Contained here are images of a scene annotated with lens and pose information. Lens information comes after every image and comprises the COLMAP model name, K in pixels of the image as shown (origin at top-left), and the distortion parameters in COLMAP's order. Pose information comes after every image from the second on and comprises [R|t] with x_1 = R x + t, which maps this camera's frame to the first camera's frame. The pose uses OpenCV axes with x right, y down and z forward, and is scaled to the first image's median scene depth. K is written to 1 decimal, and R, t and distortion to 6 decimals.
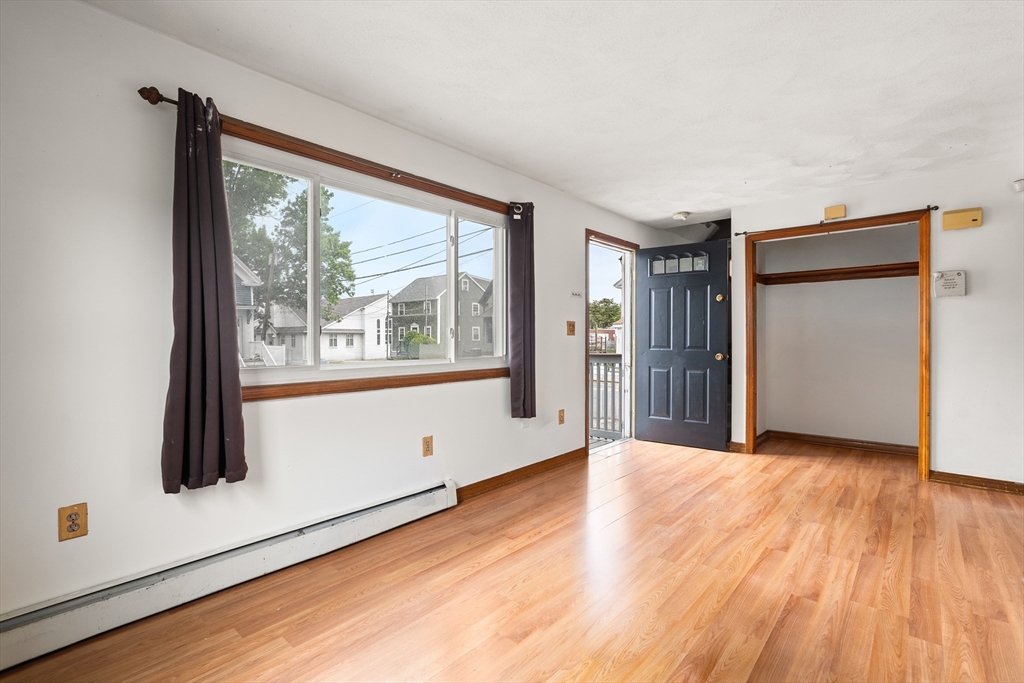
lens RADIAL K [[465.0, 0, 511.1], [0, 465.0, 338.3], [0, 0, 1]] dist [-0.006975, 0.002362]
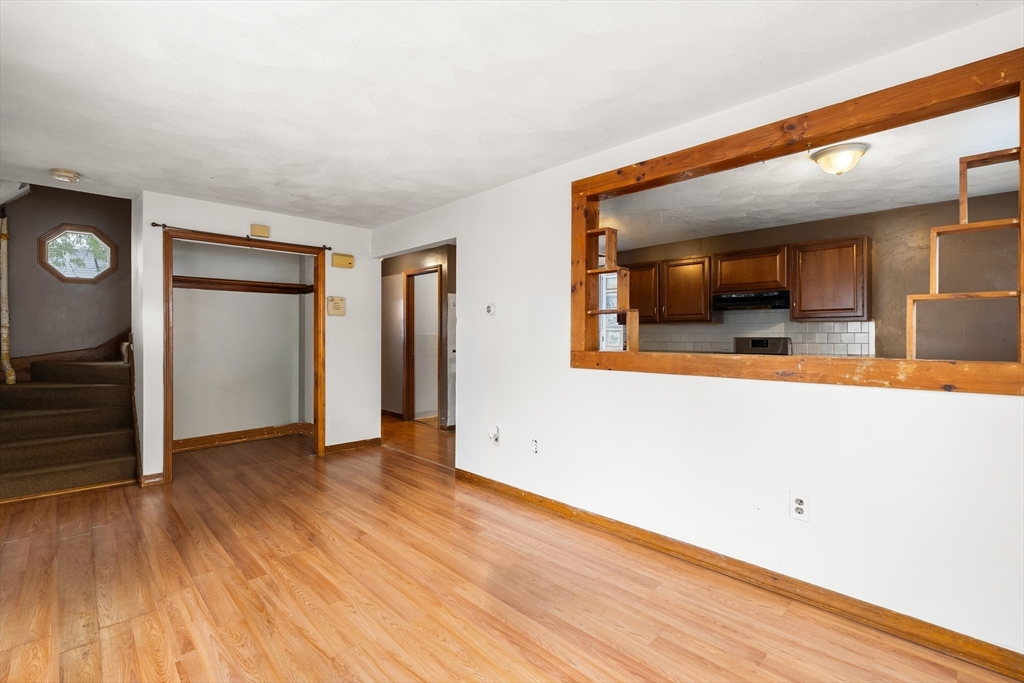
lens RADIAL K [[465.0, 0, 515.1], [0, 465.0, 334.9], [0, 0, 1]] dist [-0.006975, 0.002362]
pose [[0.070910, 0.003248, 0.997477, -0.430732], [0.003469, 0.999988, -0.003503, -0.029529], [-0.997477, 0.003709, 0.070897, 0.421790]]
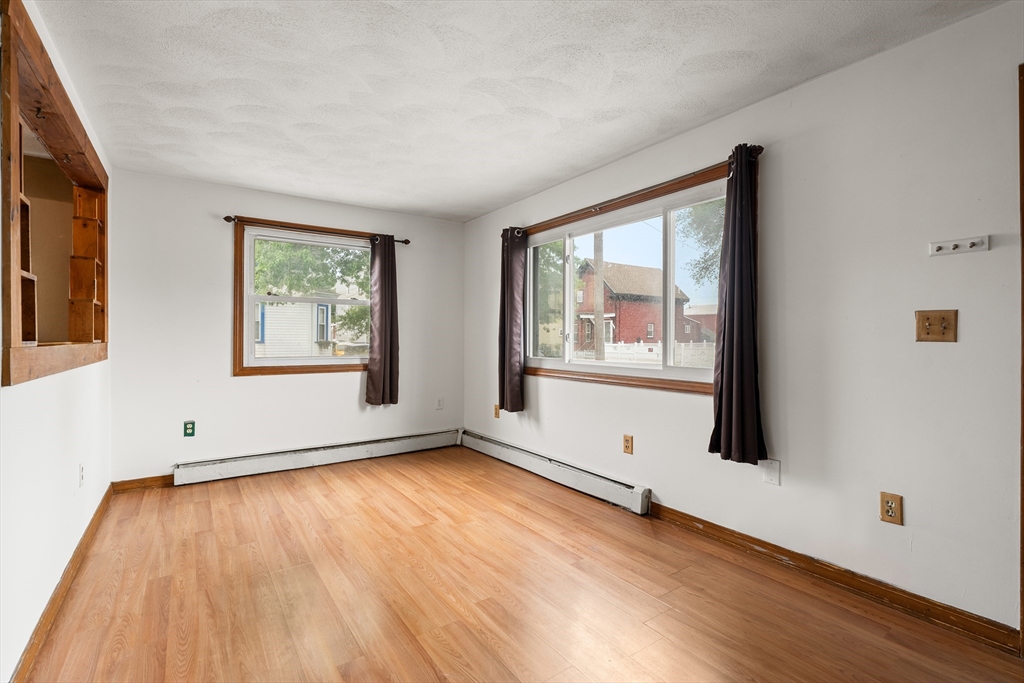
lens RADIAL K [[465.0, 0, 512.7], [0, 465.0, 340.9], [0, 0, 1]] dist [-0.006975, 0.002362]
pose [[-0.233904, 0.006408, -0.972239, 0.877757], [-0.004545, 0.999960, 0.007685, -0.011850], [0.972249, 0.006217, -0.233865, 0.947020]]
